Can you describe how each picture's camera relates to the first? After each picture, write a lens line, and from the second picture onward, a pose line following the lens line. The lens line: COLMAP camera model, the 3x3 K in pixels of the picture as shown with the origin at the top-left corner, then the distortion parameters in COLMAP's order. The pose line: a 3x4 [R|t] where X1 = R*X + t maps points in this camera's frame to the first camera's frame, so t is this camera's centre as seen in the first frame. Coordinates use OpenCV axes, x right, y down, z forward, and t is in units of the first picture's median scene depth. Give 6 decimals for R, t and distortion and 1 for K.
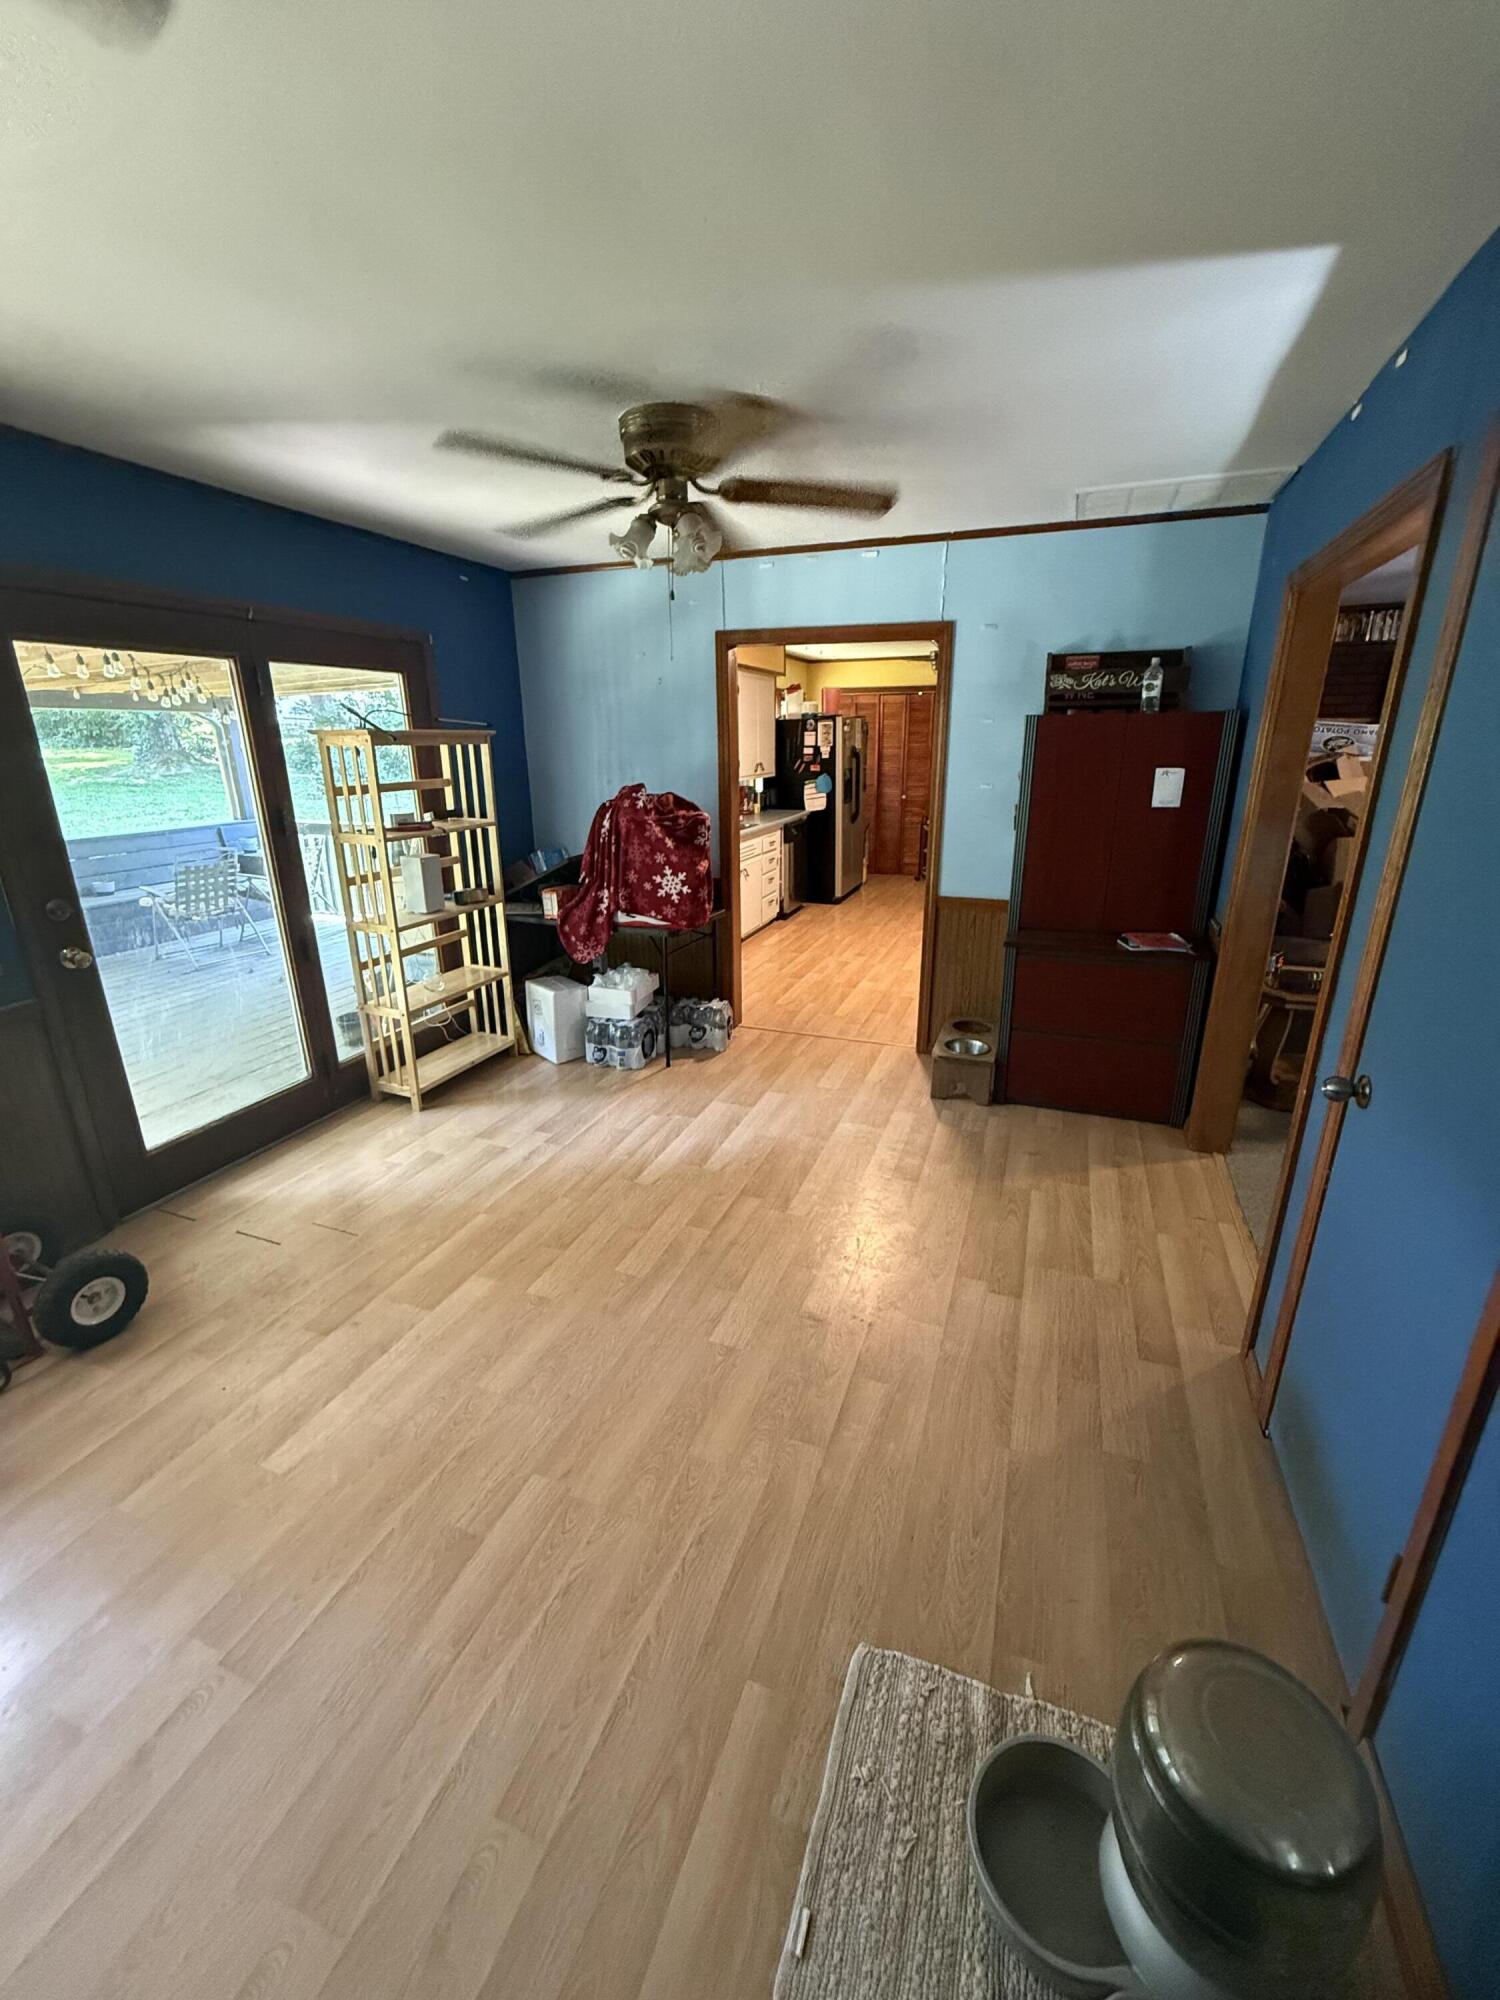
lens RADIAL K [[798.3, 0, 750.0], [0, 798.3, 1000.0], [0, 0, 1]] dist [0.001456, 0.000192]
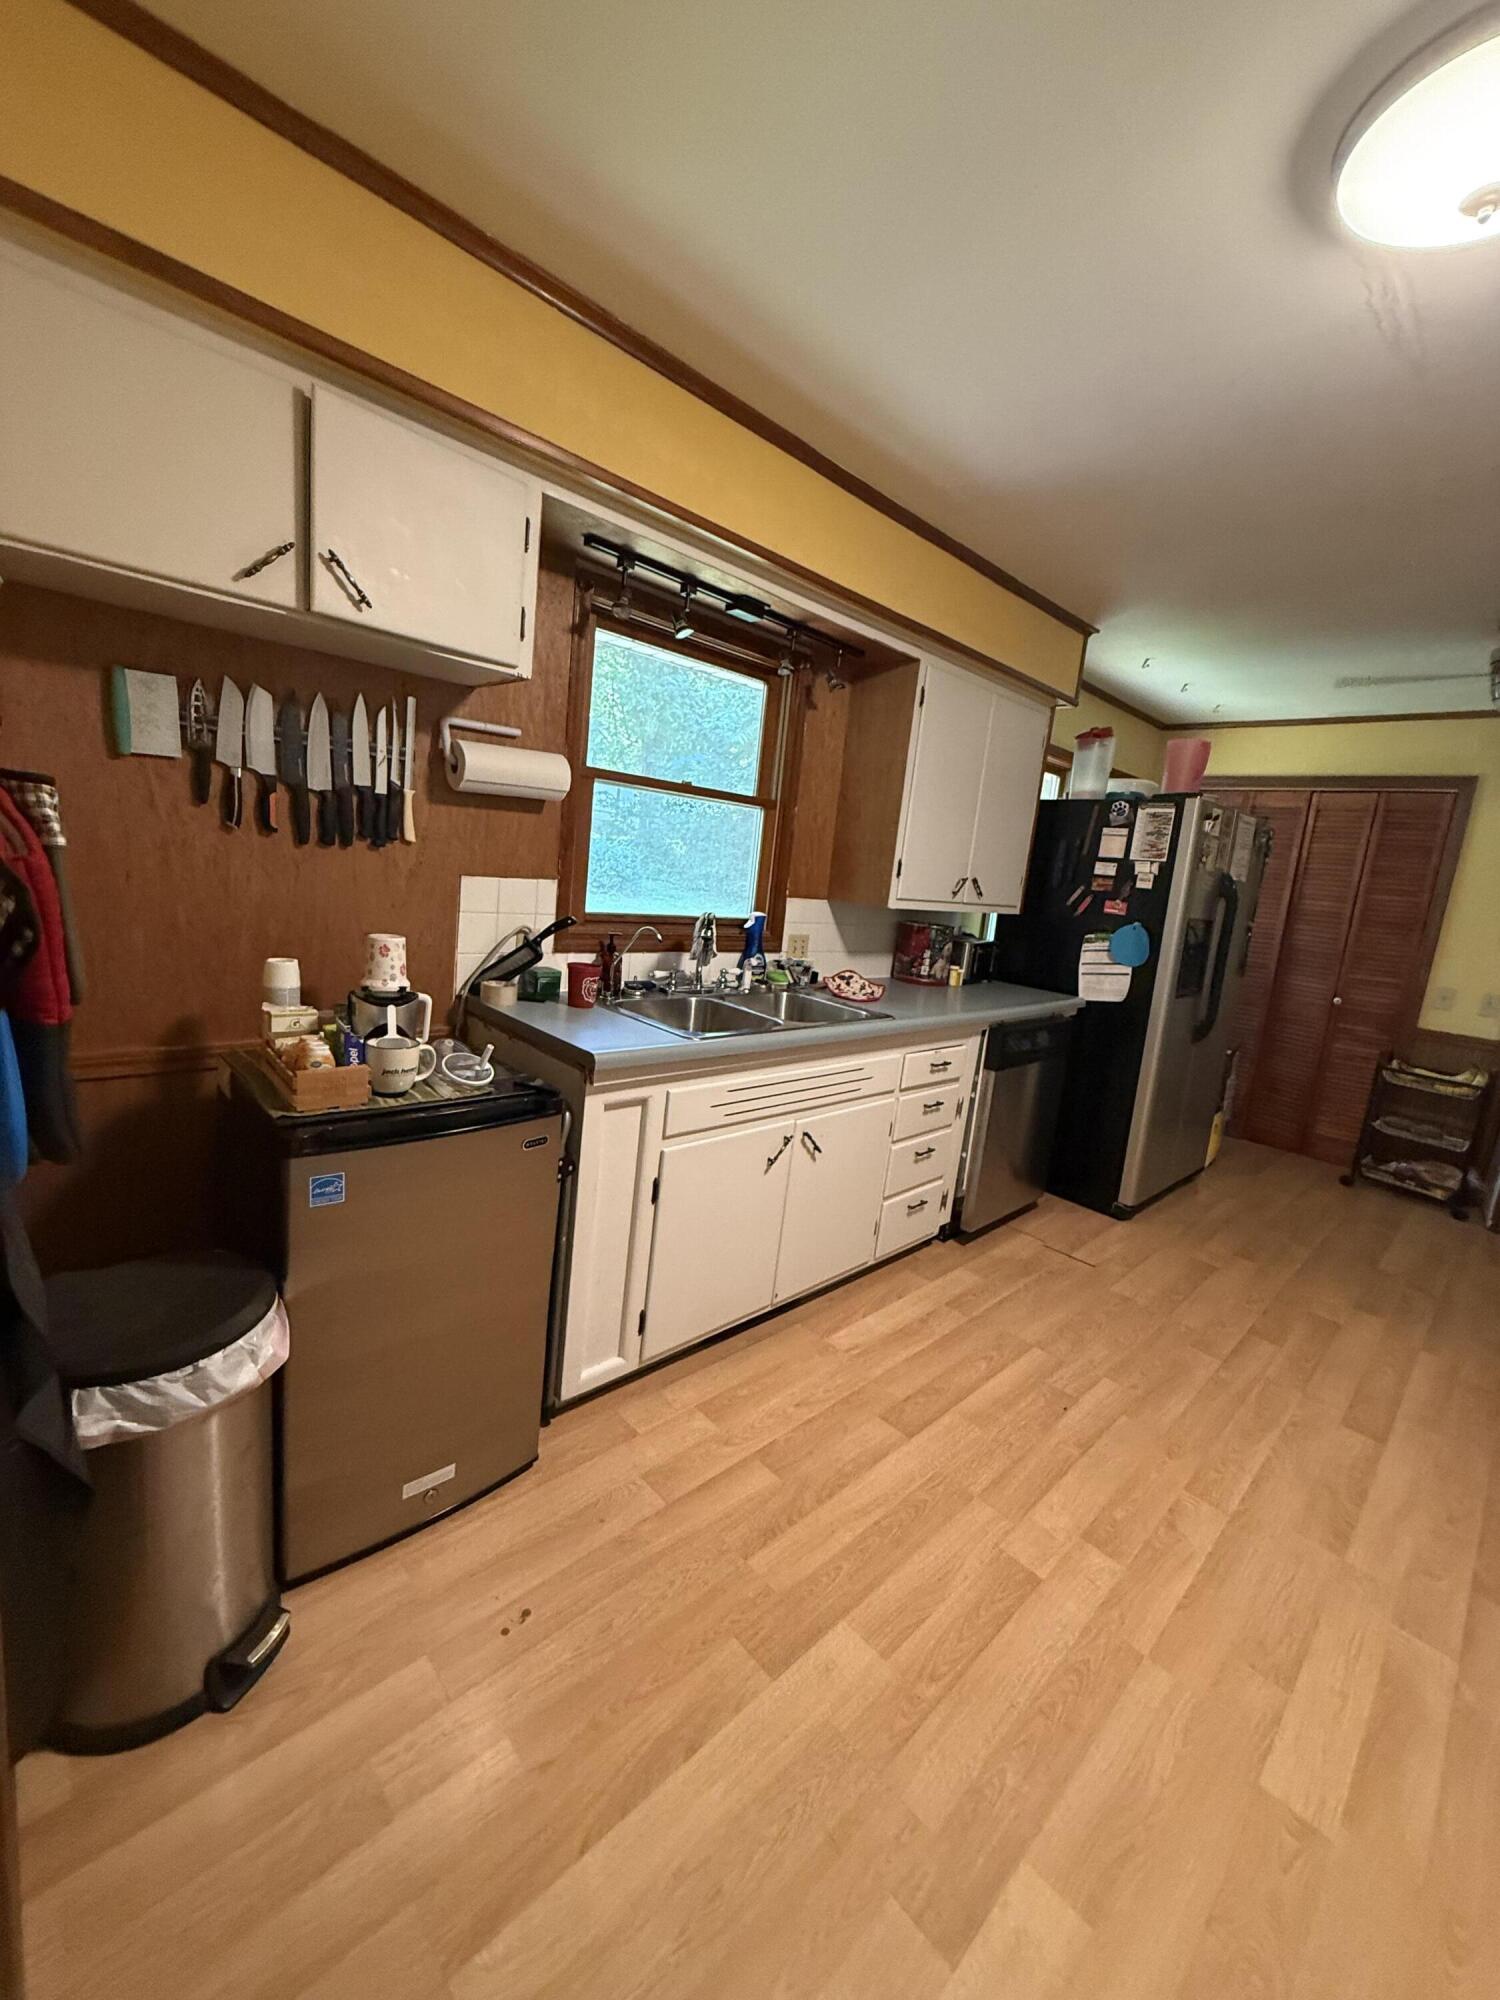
lens RADIAL K [[798.3, 0, 750.0], [0, 798.3, 1000.0], [0, 0, 1]] dist [0.001456, 0.000192]
pose [[0.897091, 0.170055, -0.407810, 0.088449], [-0.234964, 0.965253, -0.114362, -0.143265], [0.374192, 0.198414, 0.905877, 0.533046]]
